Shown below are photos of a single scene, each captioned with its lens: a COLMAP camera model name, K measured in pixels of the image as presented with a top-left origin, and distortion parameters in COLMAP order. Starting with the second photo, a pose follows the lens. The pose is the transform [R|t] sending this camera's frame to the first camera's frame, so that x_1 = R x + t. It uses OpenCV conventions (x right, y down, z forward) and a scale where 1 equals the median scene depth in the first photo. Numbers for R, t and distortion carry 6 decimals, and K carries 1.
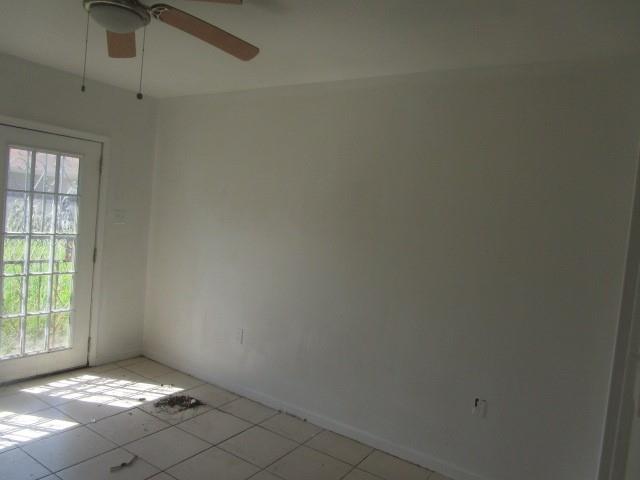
lens RADIAL K [[462.3, 0, 323.2], [0, 462.3, 238.5], [0, 0, 1]] dist [-0.021750, 0.003836]
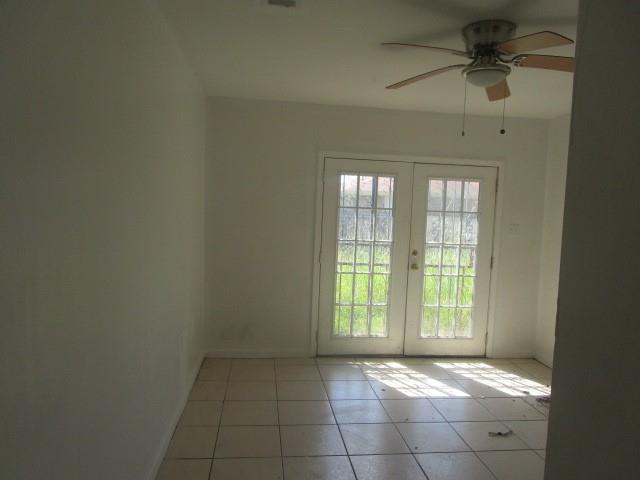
lens RADIAL K [[462.3, 0, 323.2], [0, 462.3, 238.5], [0, 0, 1]] dist [-0.021750, 0.003836]
pose [[0.654097, -0.009932, -0.756345, 0.123508], [-0.019125, 0.999377, -0.029663, 0.018864], [0.756169, 0.033867, 0.653500, -0.107119]]
